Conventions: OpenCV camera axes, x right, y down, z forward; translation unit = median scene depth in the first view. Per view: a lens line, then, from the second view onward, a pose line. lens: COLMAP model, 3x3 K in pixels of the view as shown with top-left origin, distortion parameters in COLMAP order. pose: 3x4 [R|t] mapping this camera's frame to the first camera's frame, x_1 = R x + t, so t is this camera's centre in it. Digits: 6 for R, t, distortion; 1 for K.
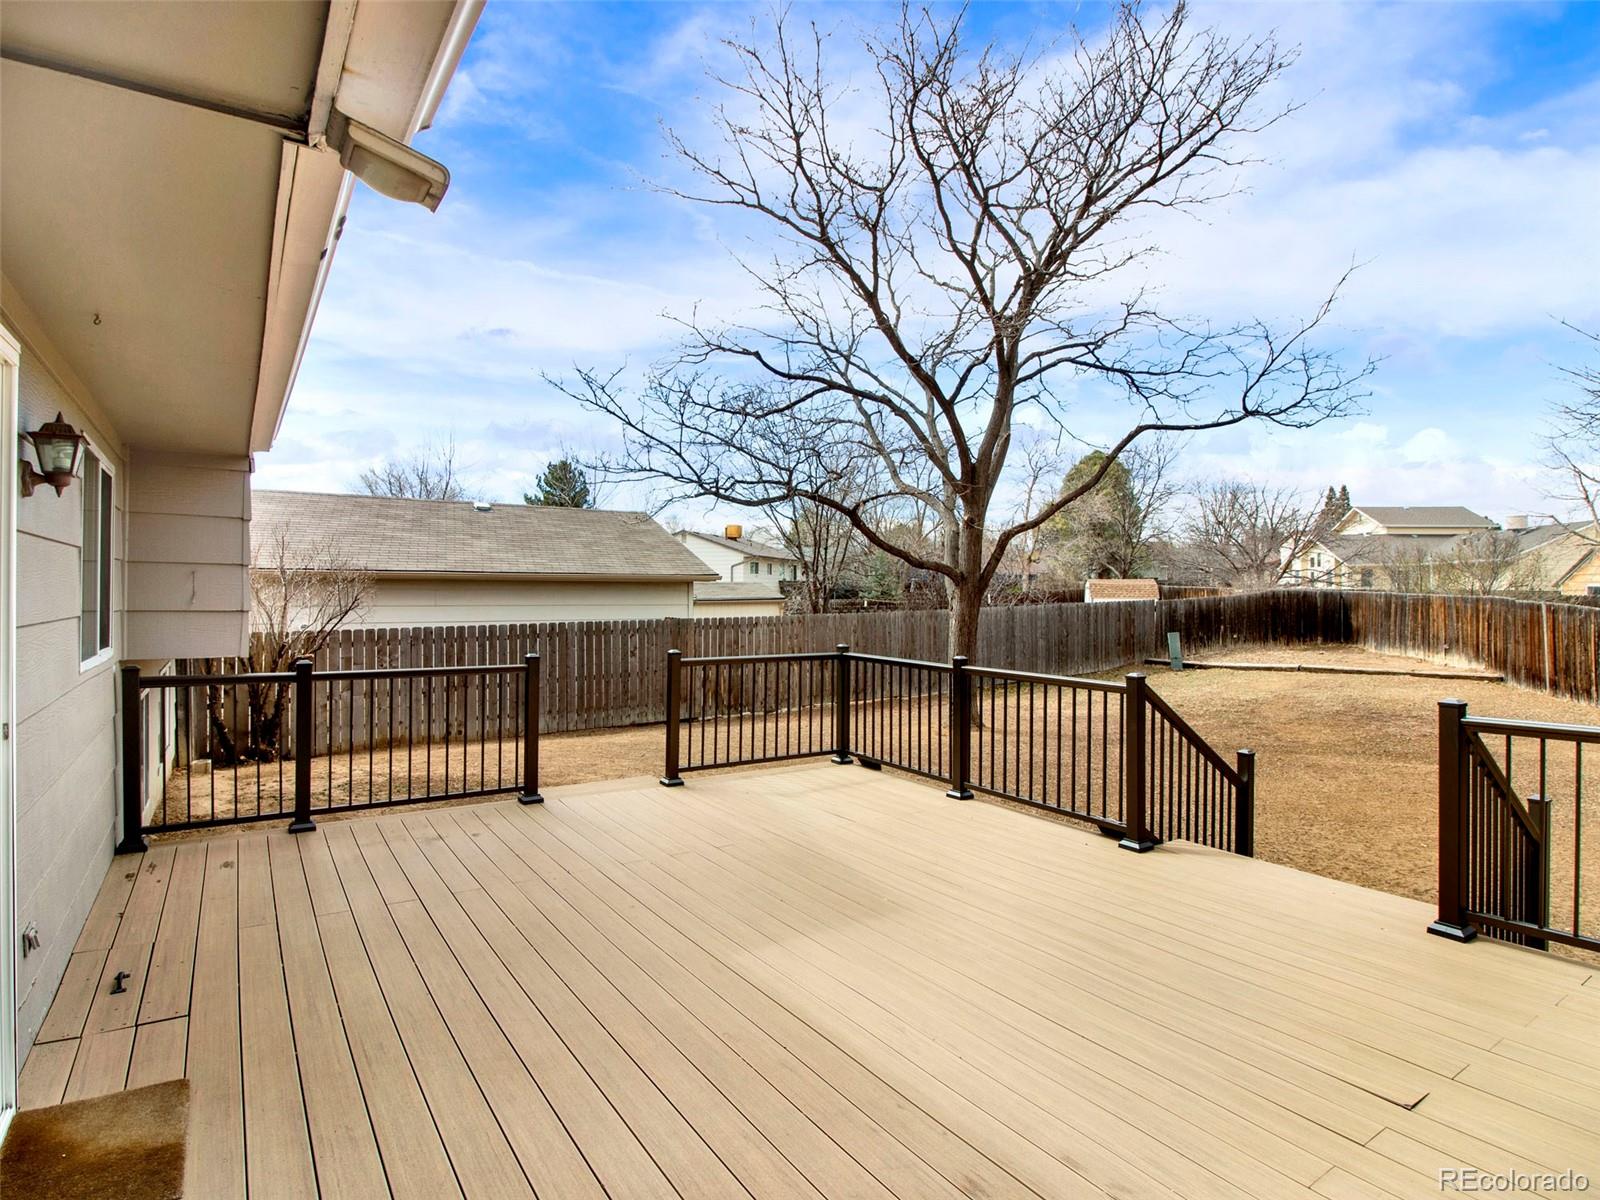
lens RADIAL K [[862.2, 0, 796.7], [0, 862.2, 596.2], [0, 0, 1]] dist [-0.004434, -0.012303]
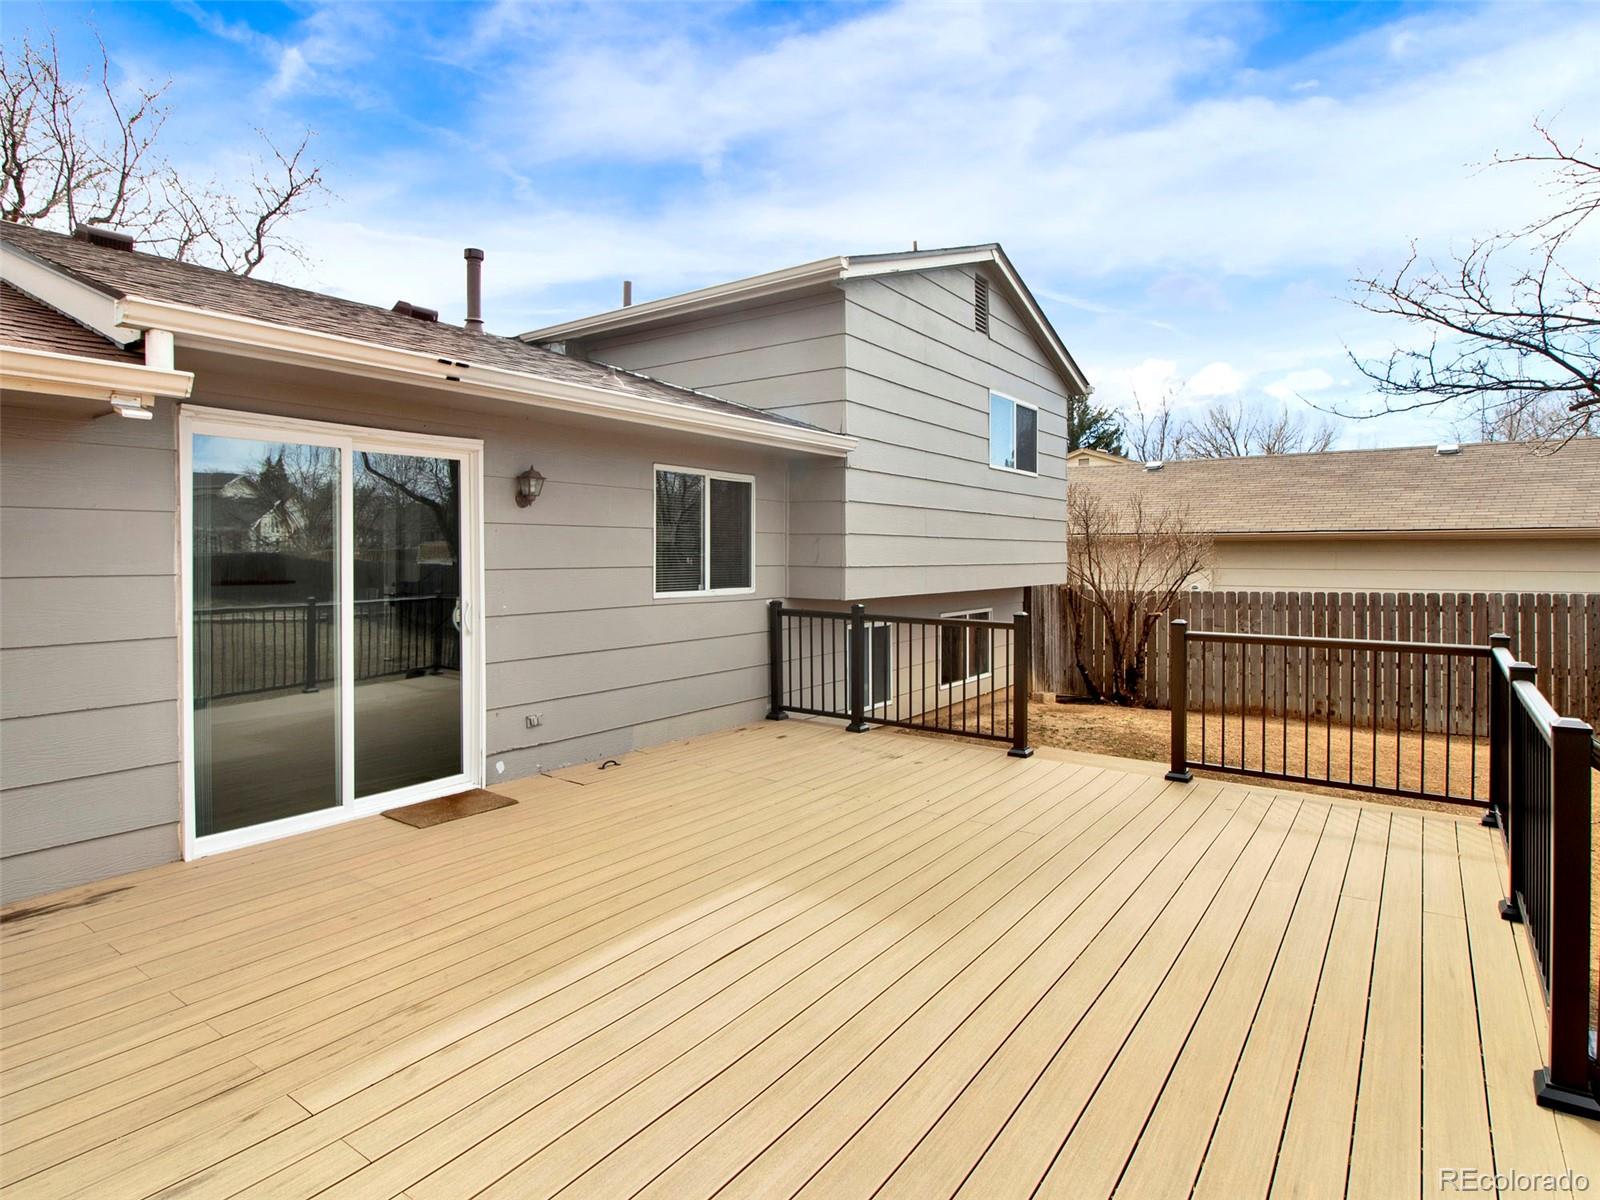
lens RADIAL K [[862.2, 0, 768.9], [0, 862.2, 548.0], [0, 0, 1]] dist [-0.004434, -0.012303]
pose [[0.335143, -0.010423, -0.942110, 0.250503], [-0.003194, 0.999920, -0.012199, 0.001653], [0.942162, 0.007097, 0.335083, 0.163783]]
